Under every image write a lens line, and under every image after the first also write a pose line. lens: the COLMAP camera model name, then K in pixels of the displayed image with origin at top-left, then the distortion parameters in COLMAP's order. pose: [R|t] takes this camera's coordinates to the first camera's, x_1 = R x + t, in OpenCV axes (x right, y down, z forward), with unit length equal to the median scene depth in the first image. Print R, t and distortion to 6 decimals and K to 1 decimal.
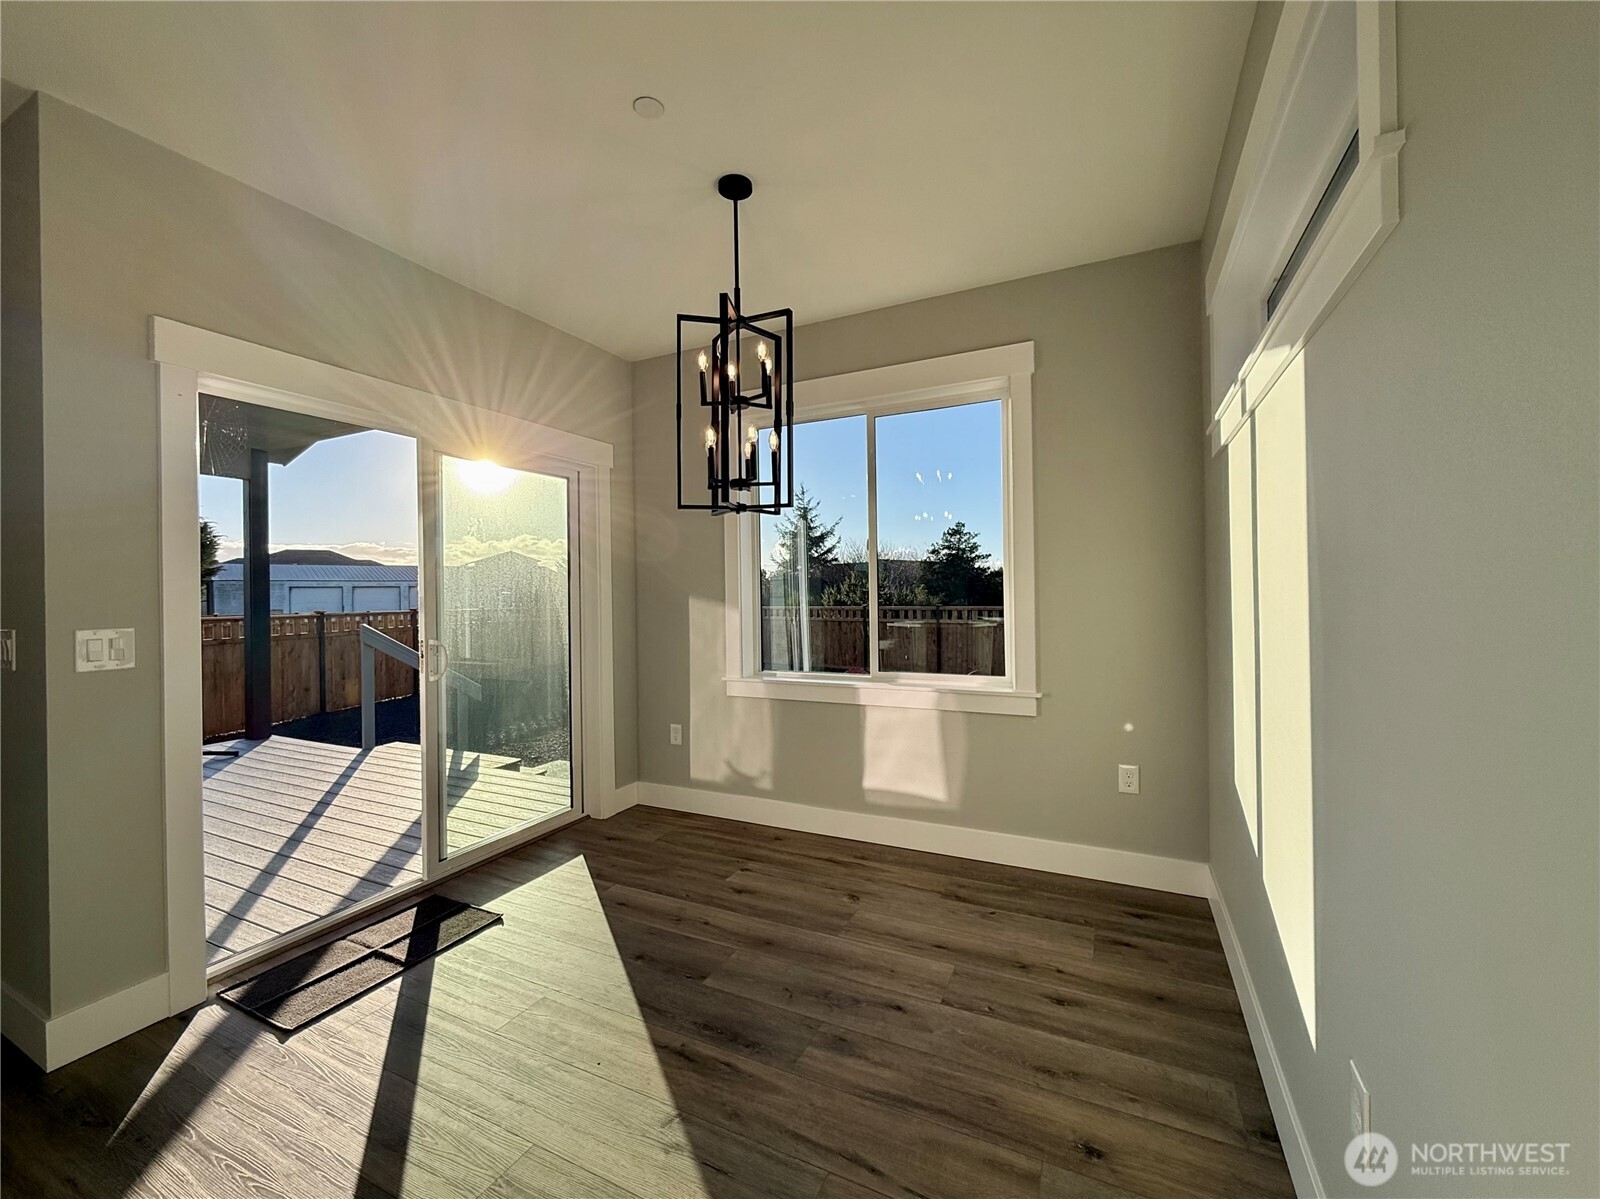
lens RADIAL K [[637.1, 0, 802.7], [0, 637.1, 596.2], [0, 0, 1]] dist [-0.000418, -0.000048]
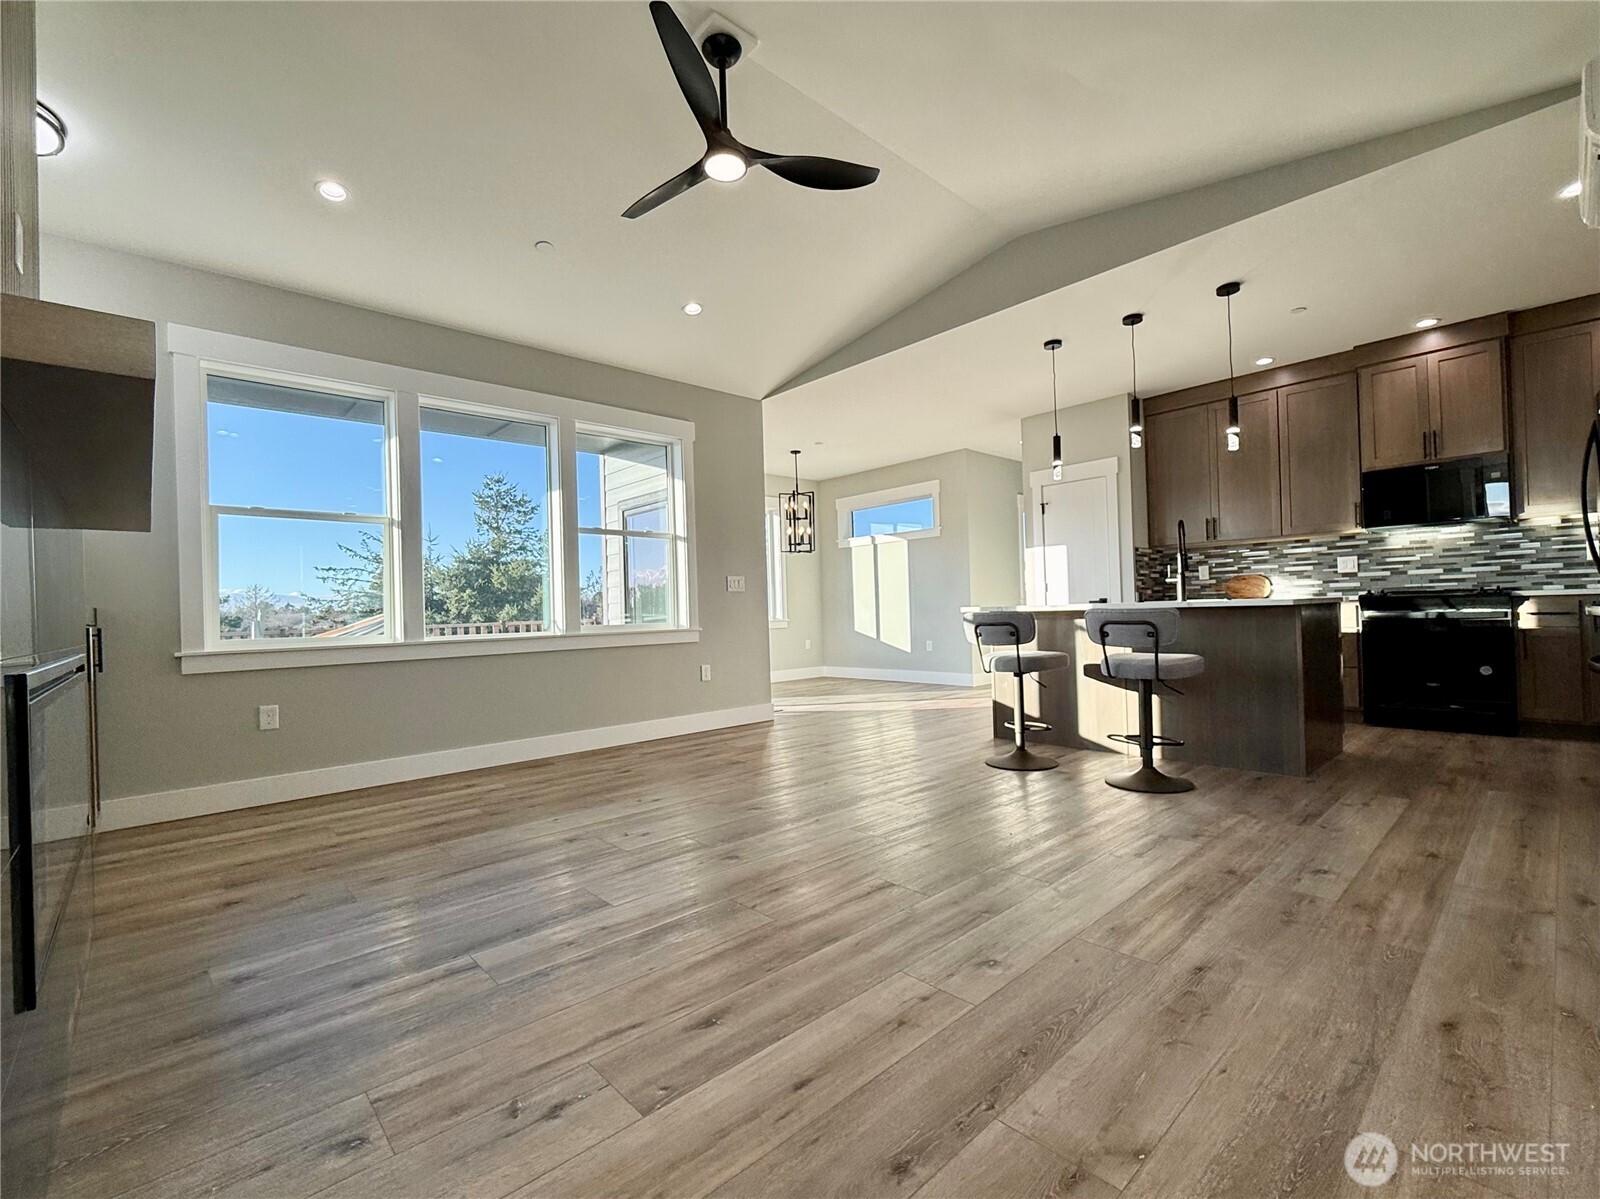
lens RADIAL K [[705.8, 0, 802.8], [0, 705.8, 607.2], [0, 0, 1]] dist [-0.000654, -0.000494]
pose [[0.358700, 0.010572, 0.933393, -2.140845], [0.031835, 0.999216, -0.023551, 0.139307], [-0.932910, 0.038163, 0.358082, -0.147687]]
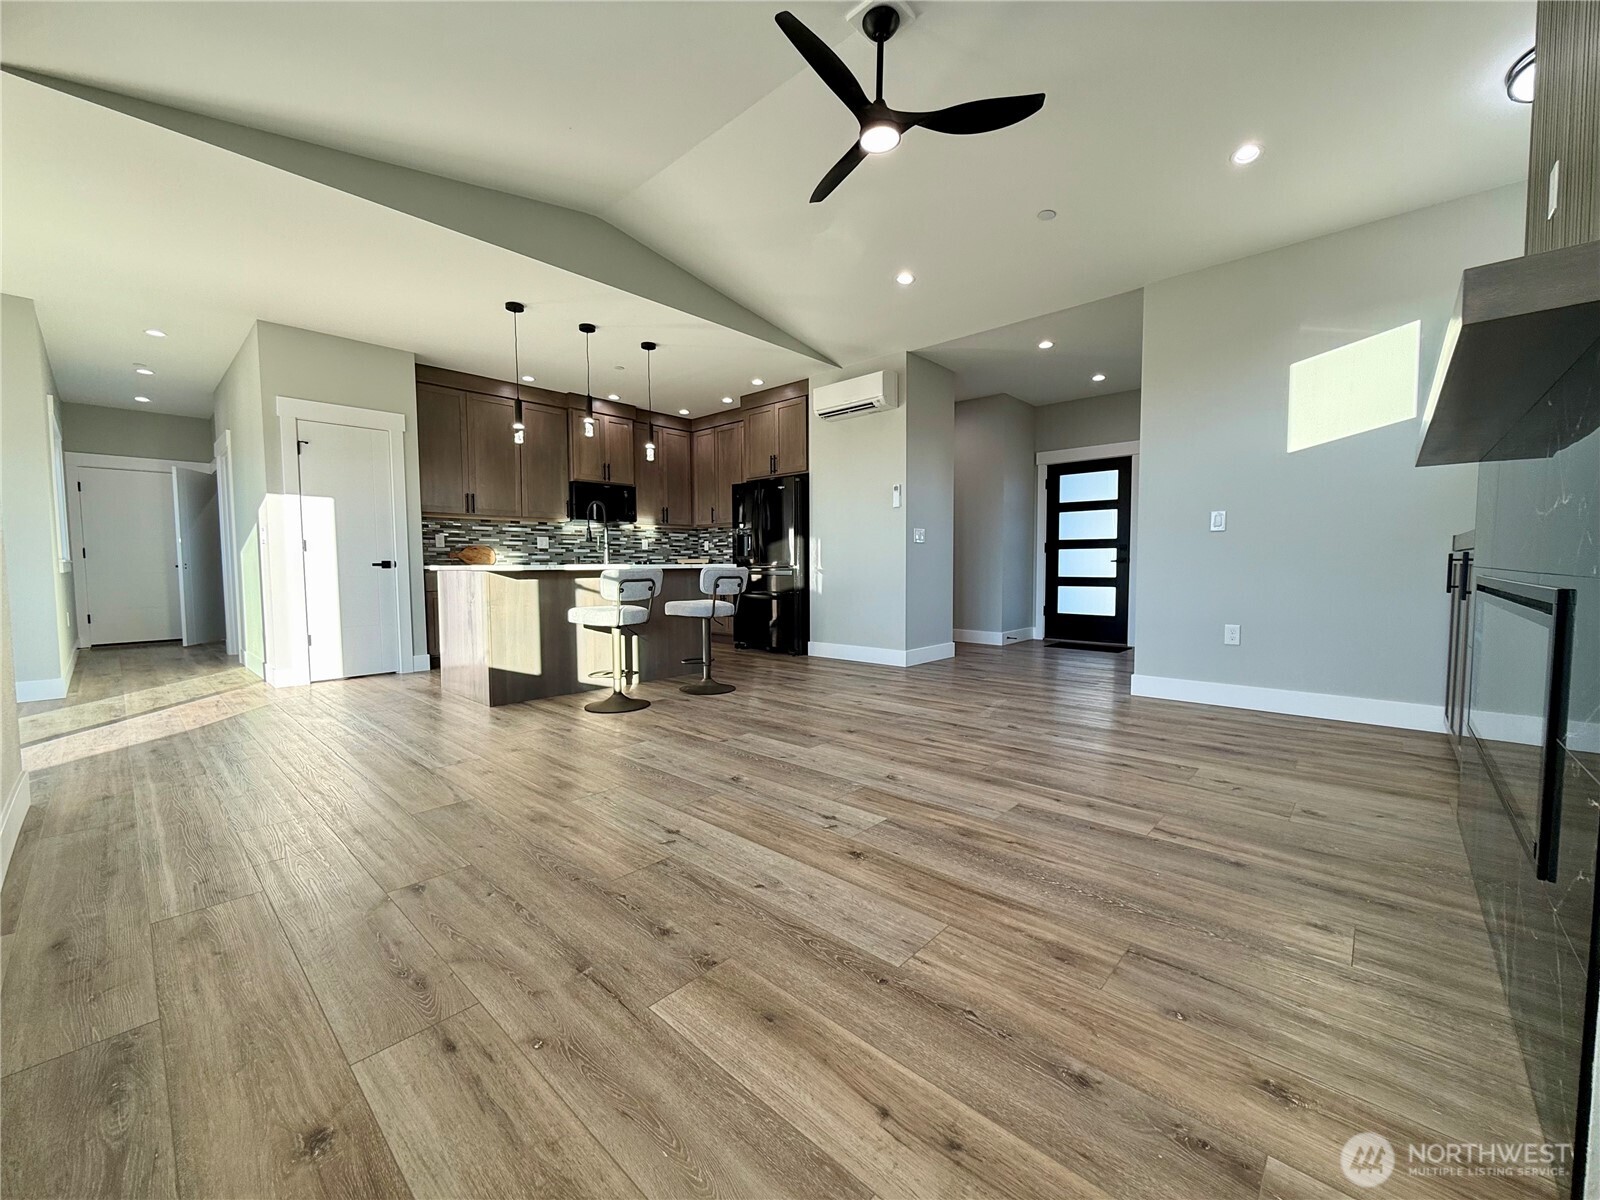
lens RADIAL K [[633.5, 0, 805.2], [0, 633.5, 599.5], [0, 0, 1]] dist [-0.000220, 0.000355]
pose [[-0.959283, 0.006824, 0.282364, -1.579627], [0.024872, 0.997865, 0.060381, 0.123626], [-0.281349, 0.064945, -0.957405, 0.948741]]
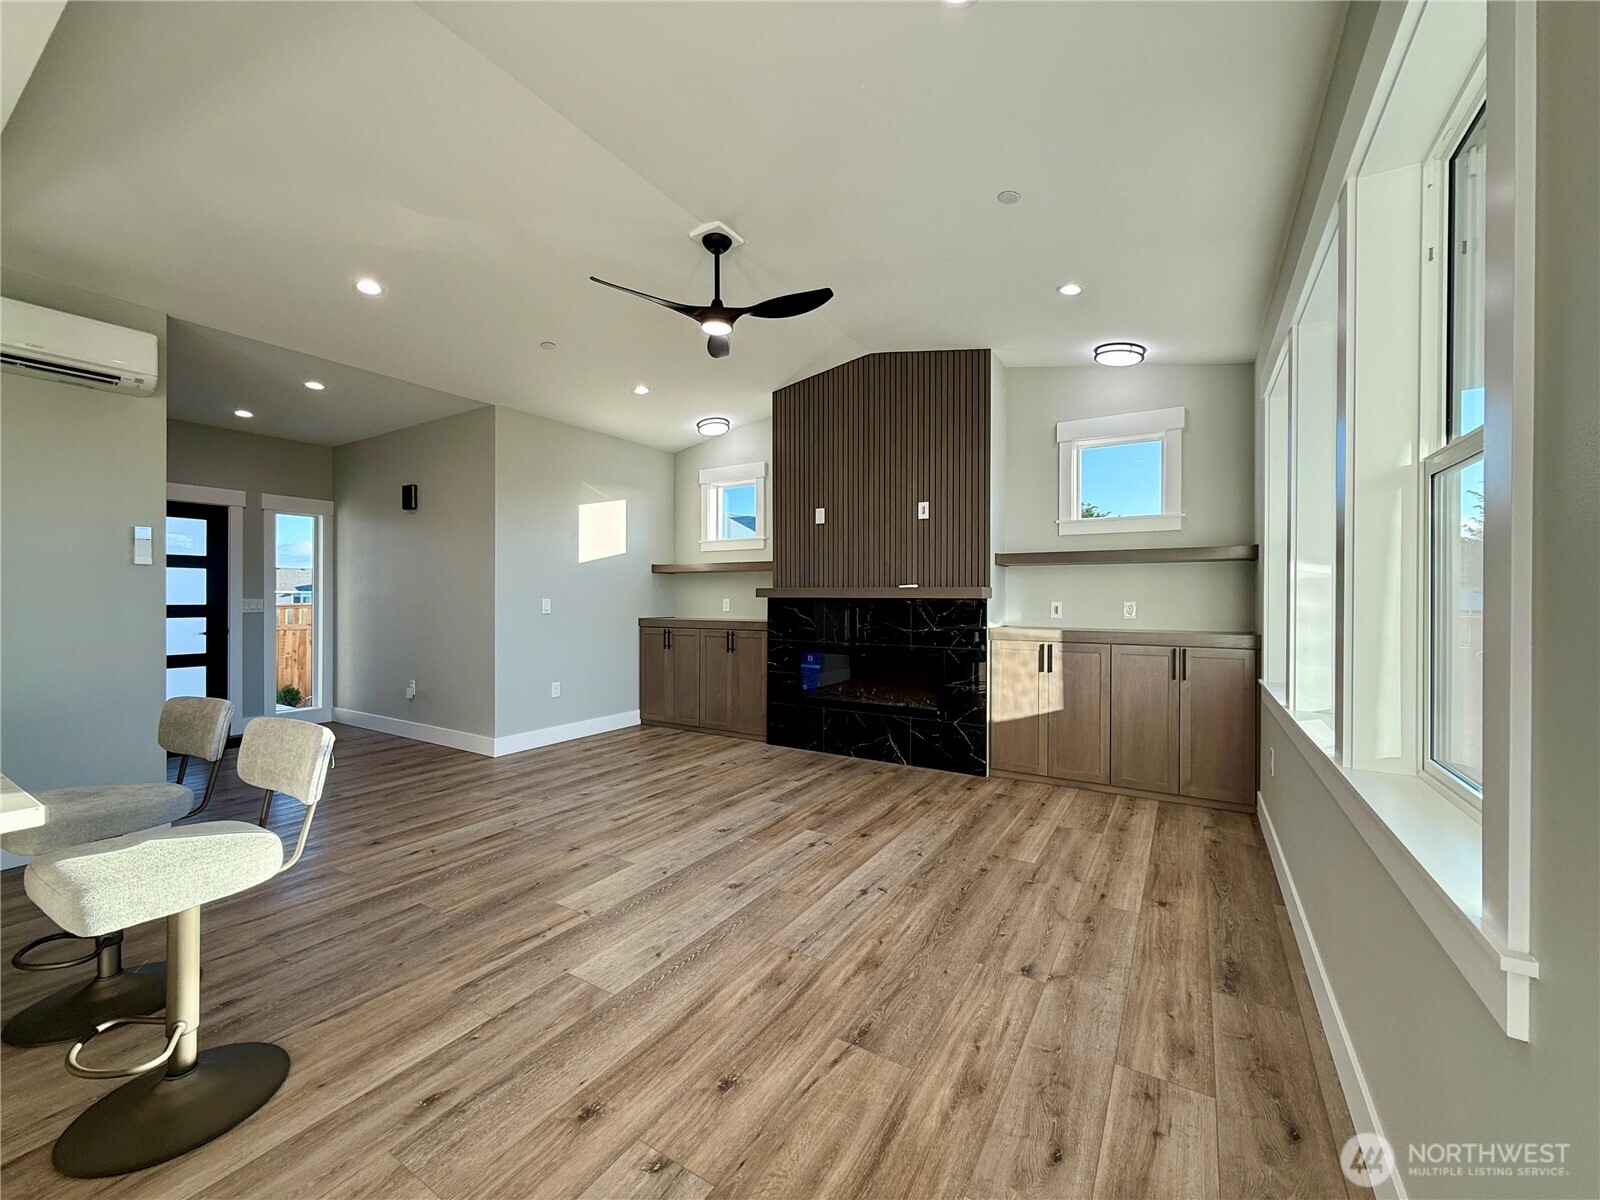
lens RADIAL K [[637.1, 0, 802.7], [0, 637.1, 596.7], [0, 0, 1]] dist [-0.000418, -0.000048]
pose [[-0.095210, 0.014948, -0.995345, -0.525917], [-0.008871, 0.999835, 0.015864, 0.018794], [0.995418, 0.010341, -0.095062, 0.408730]]
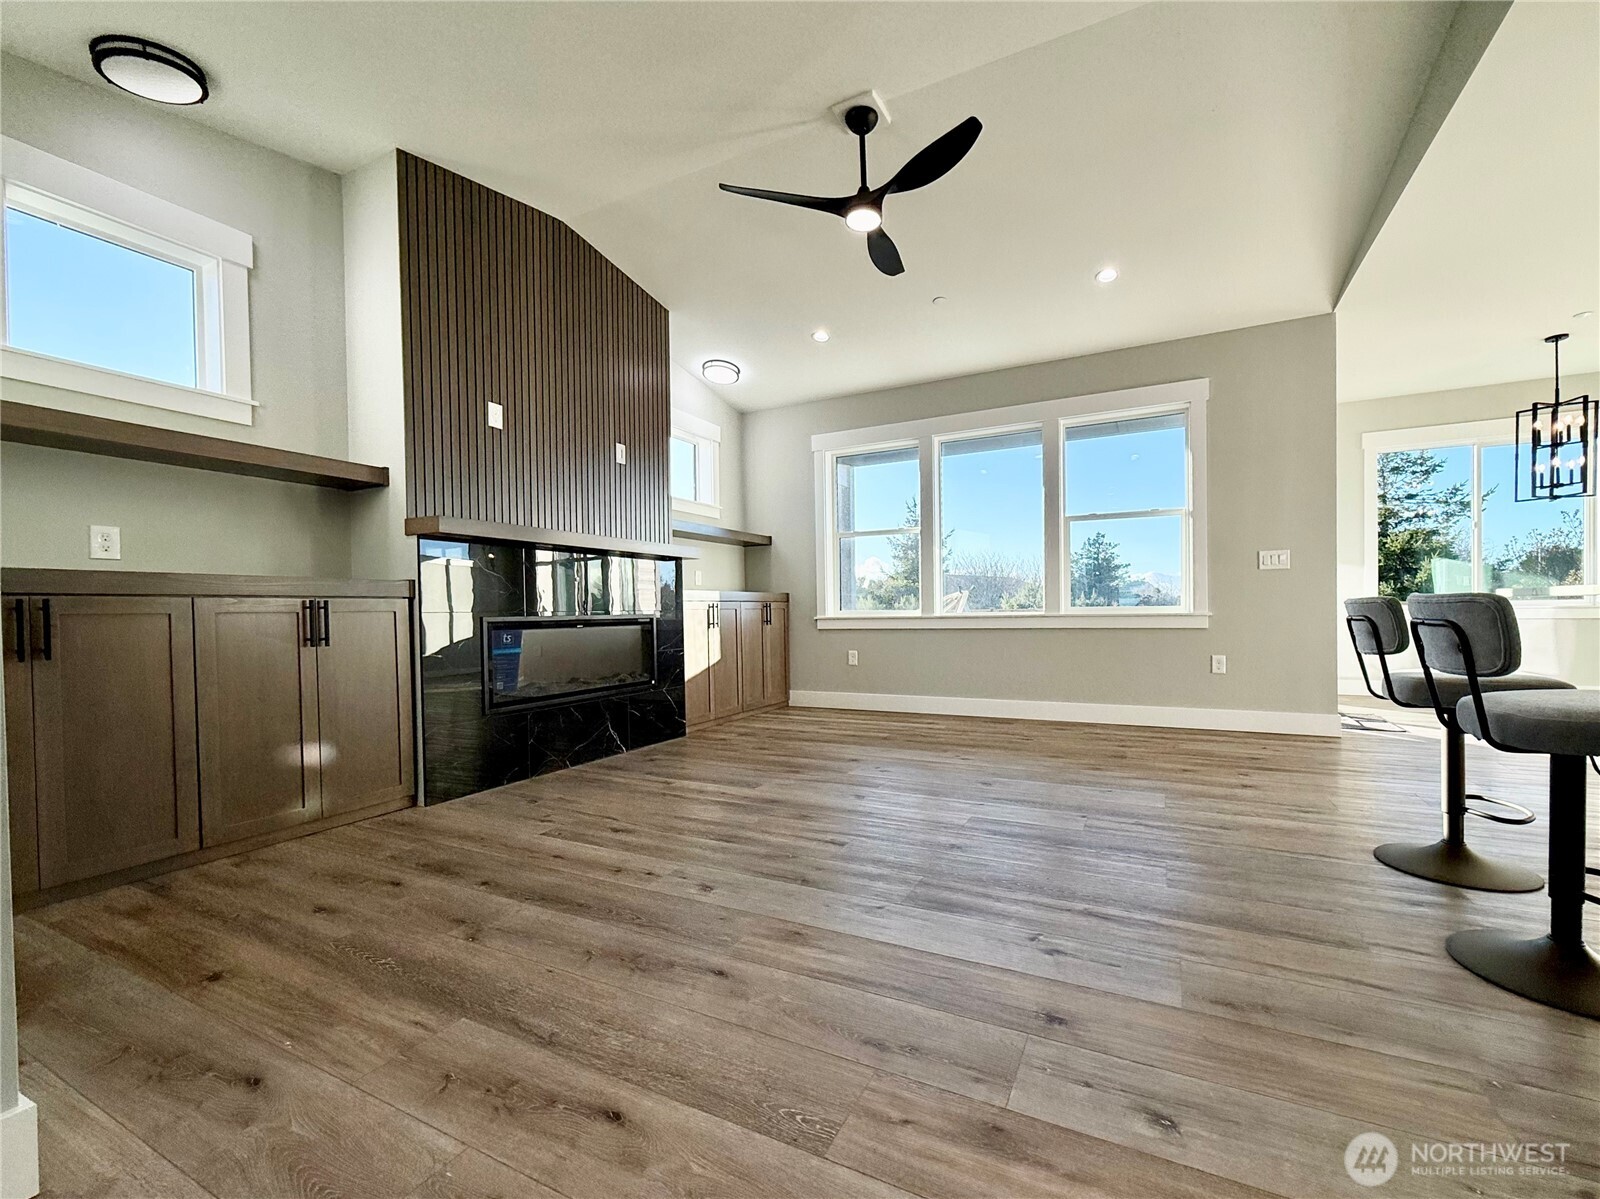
lens RADIAL K [[668.5, 0, 836.9], [0, 668.5, 620.4], [0, 0, 1]] dist [0.001104, 0.000088]
pose [[0.999991, 0.001408, 0.004052, -1.495678], [-0.001440, 0.999968, 0.007809, 0.147311], [-0.004041, -0.007815, 0.999961, -0.675510]]
